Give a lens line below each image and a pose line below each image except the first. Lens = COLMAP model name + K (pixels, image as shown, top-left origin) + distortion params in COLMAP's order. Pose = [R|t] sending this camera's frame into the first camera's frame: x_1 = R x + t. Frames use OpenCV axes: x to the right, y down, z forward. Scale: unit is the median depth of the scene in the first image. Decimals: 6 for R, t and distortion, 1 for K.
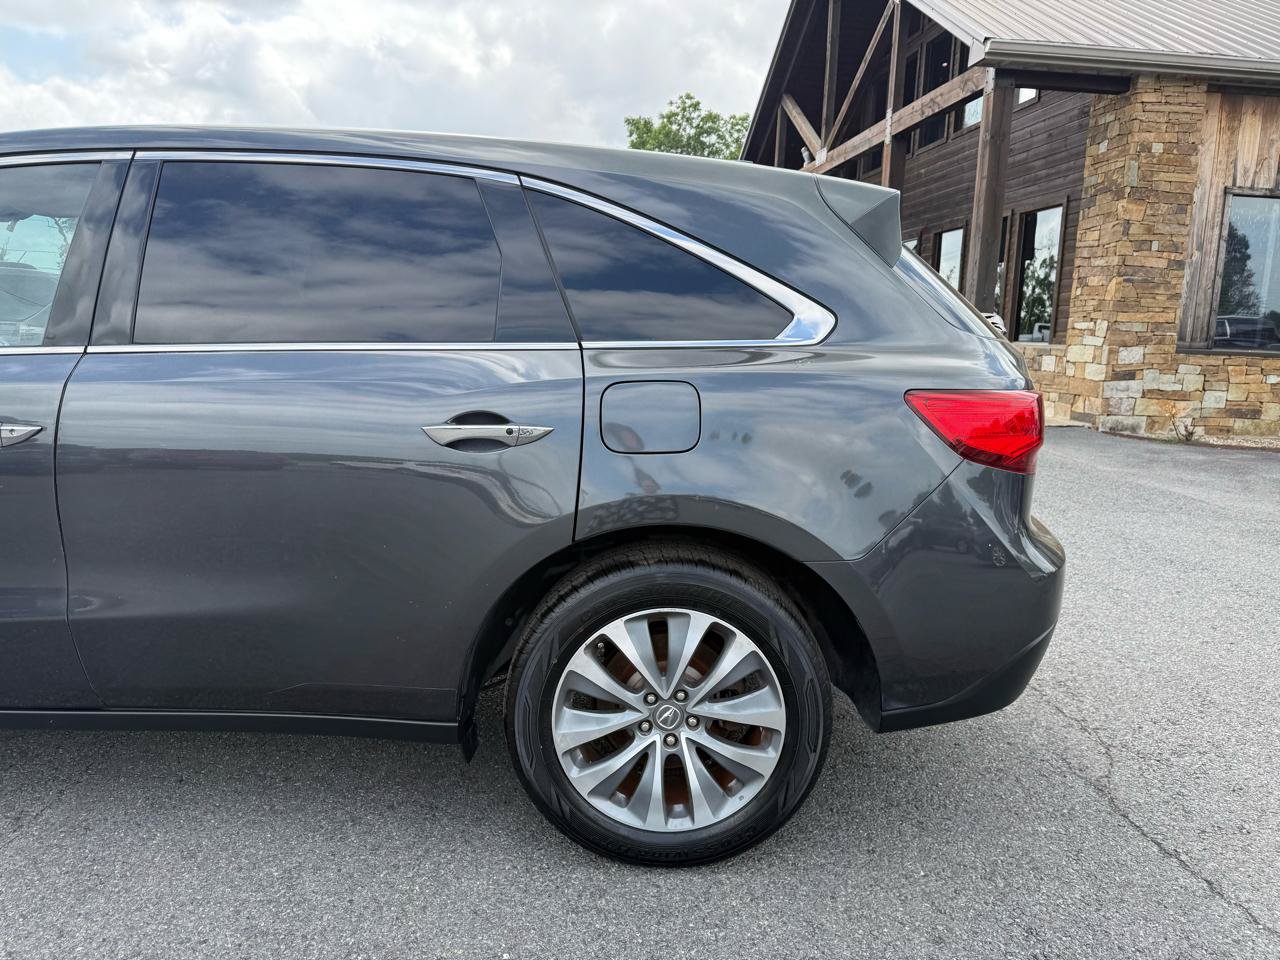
lens RADIAL K [[914.3, 0, 569.1], [0, 914.3, 507.8], [0, 0, 1]] dist [0.023534, -0.017754]
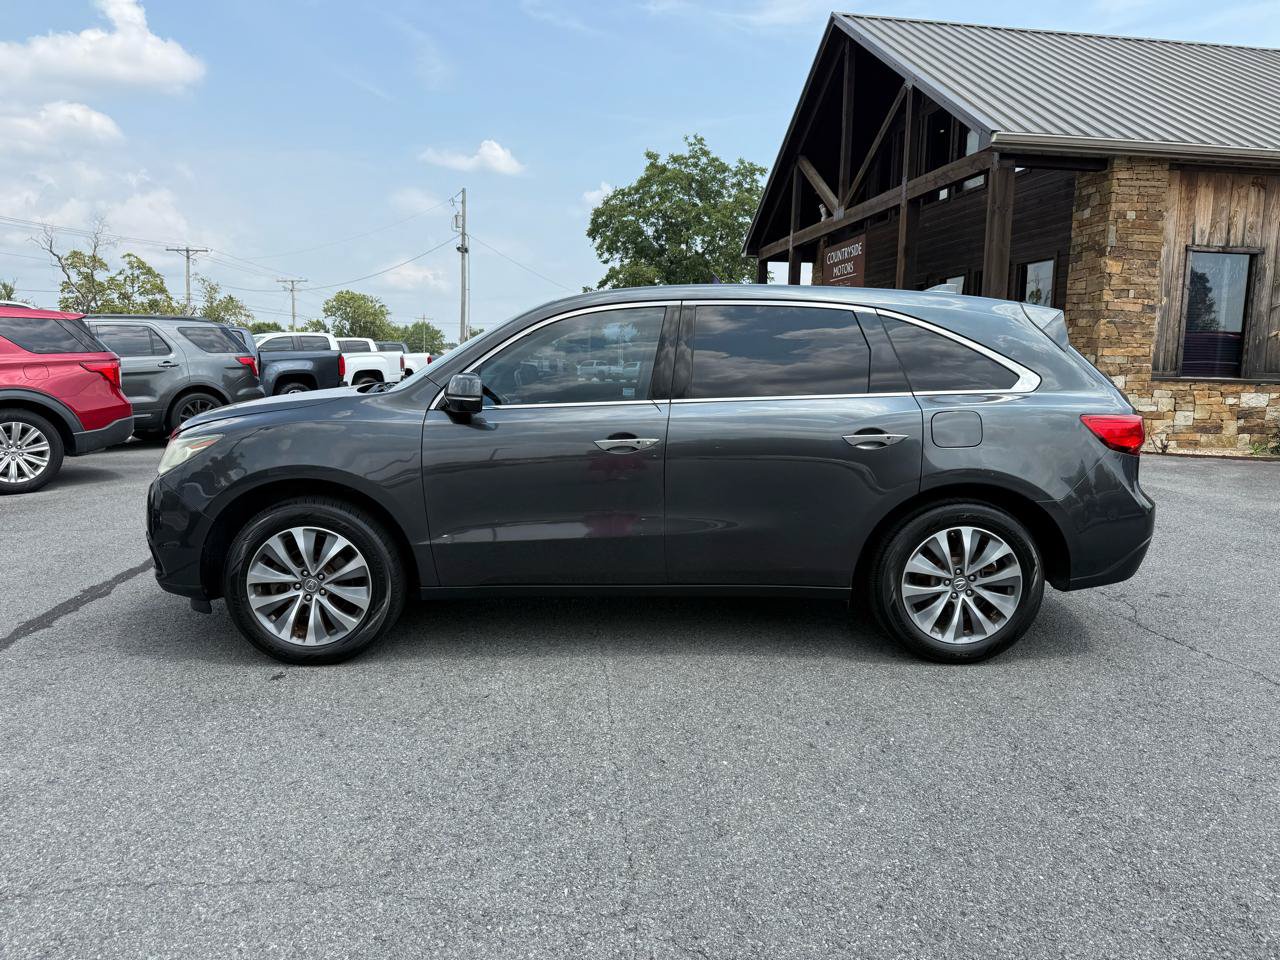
lens RADIAL K [[914.3, 0, 593.3], [0, 914.3, 509.9], [0, 0, 1]] dist [0.023534, -0.017754]
pose [[0.998735, -0.020882, 0.045747, -0.130684], [0.022261, 0.999306, -0.029865, 0.020631], [-0.045092, 0.030846, 0.998507, -0.166256]]
